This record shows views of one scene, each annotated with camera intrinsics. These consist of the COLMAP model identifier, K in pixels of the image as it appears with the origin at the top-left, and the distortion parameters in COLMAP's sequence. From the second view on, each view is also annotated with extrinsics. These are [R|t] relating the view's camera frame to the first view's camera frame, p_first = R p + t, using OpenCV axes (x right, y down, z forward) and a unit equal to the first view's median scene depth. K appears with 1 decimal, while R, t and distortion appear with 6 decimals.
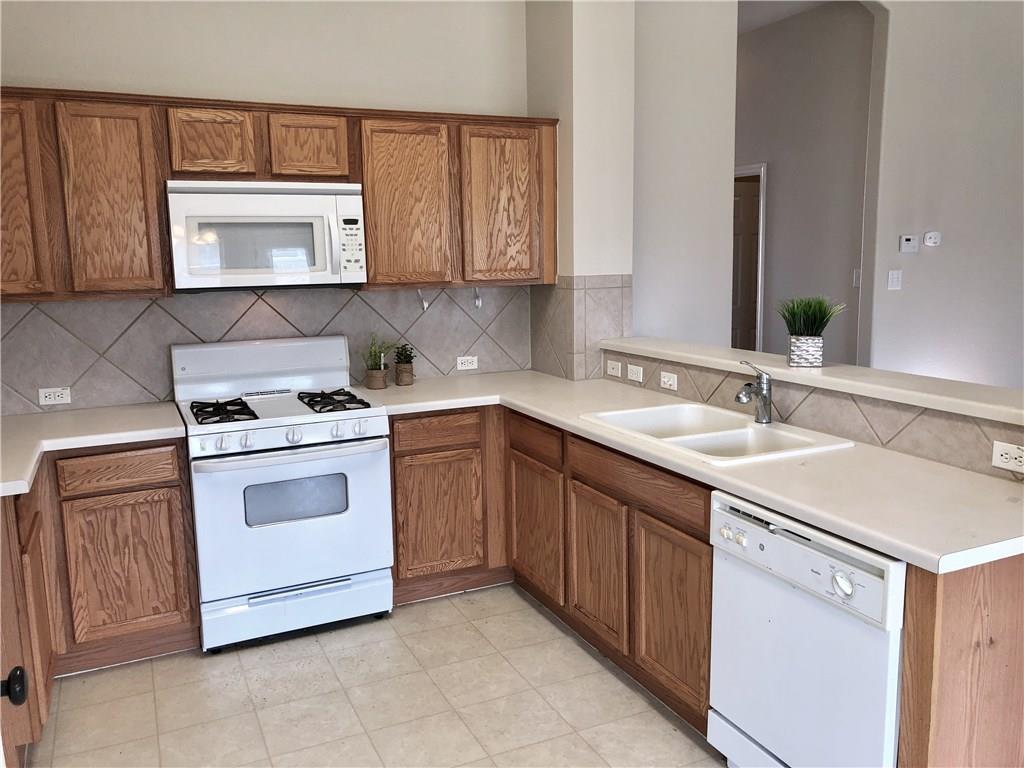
lens RADIAL K [[833.5, 0, 523.8], [0, 833.5, 378.0], [0, 0, 1]] dist [0.032020, -0.019399]
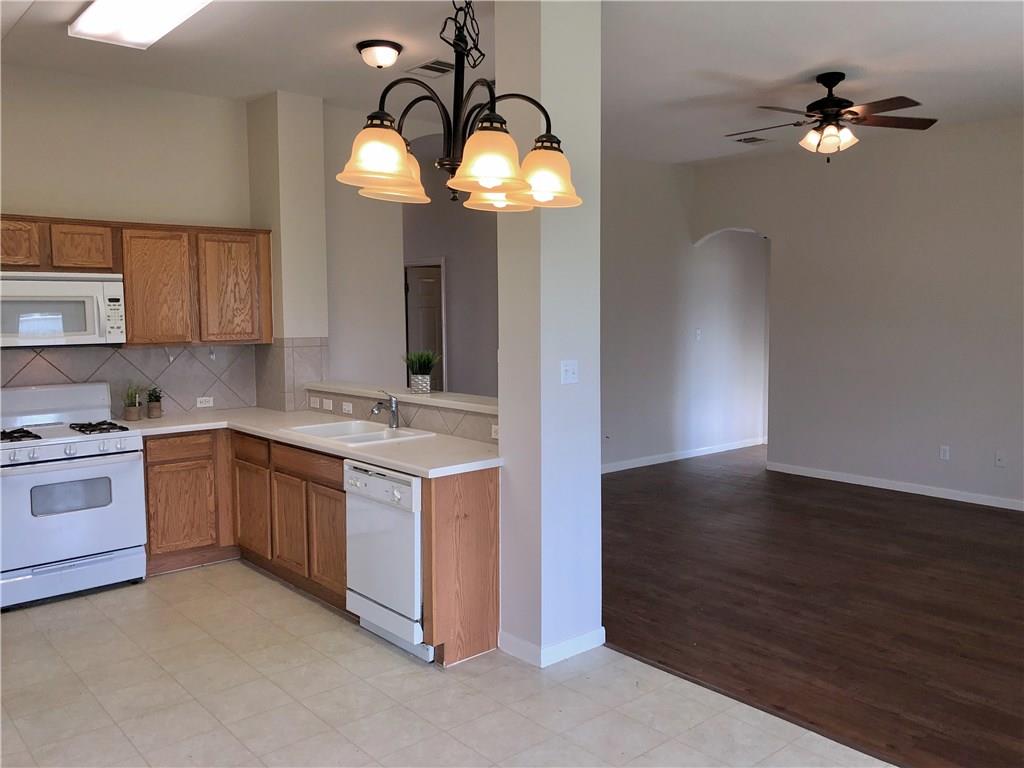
lens RADIAL K [[833.5, 0, 511.0], [0, 833.5, 369.9], [0, 0, 1]] dist [0.032020, -0.019399]
pose [[0.966514, -0.011365, 0.256364, 0.077913], [0.032736, 0.996317, -0.079247, 0.065708], [-0.254519, 0.084985, 0.963326, -0.533250]]
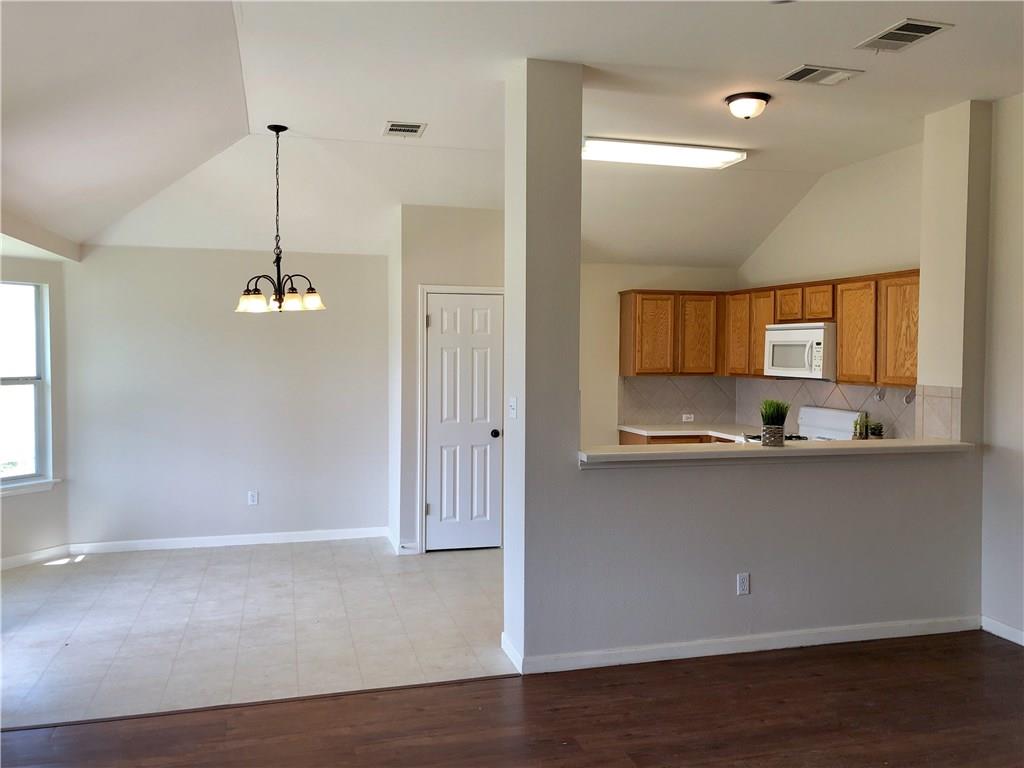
lens RADIAL K [[833.5, 0, 508.8], [0, 833.5, 356.7], [0, 0, 1]] dist [0.032020, -0.019399]
pose [[-0.182454, 0.023664, -0.982930, 1.647668], [-0.161702, 0.985375, 0.053739, -0.150019], [0.969826, 0.168747, -0.175959, 0.686459]]
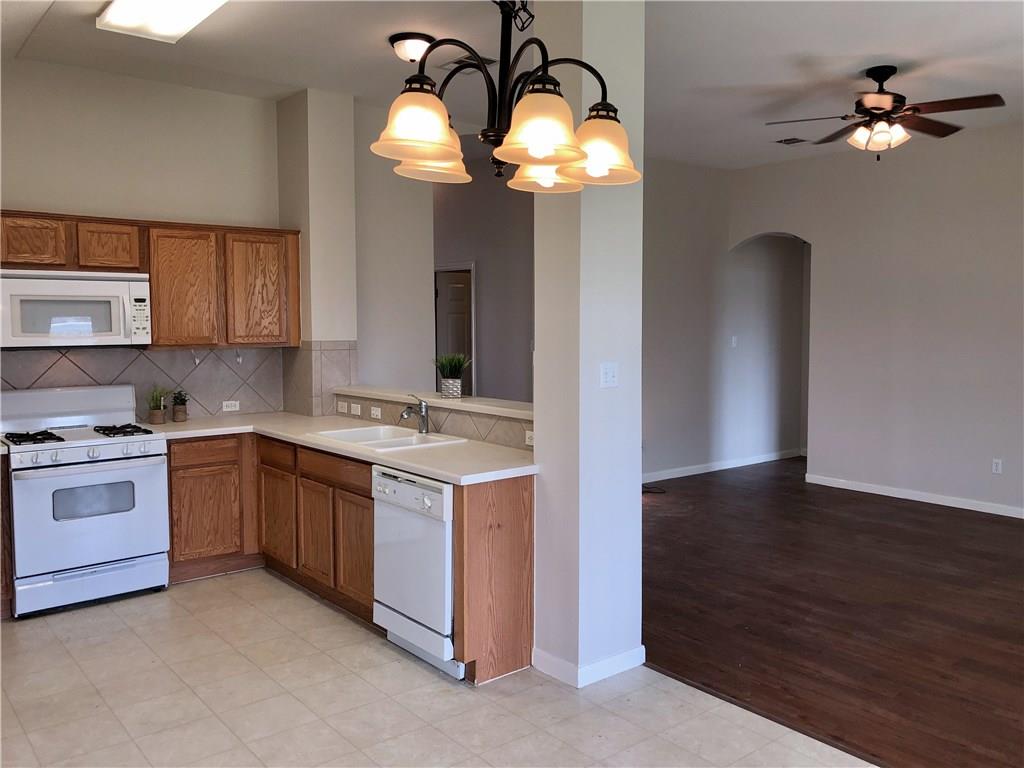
lens RADIAL K [[833.5, 0, 510.9], [0, 833.5, 368.3], [0, 0, 1]] dist [0.032020, -0.019399]
pose [[0.974043, -0.001015, 0.226359, 0.077818], [0.023028, 0.995246, -0.094630, 0.071329], [-0.225187, 0.097387, 0.969436, -0.478441]]
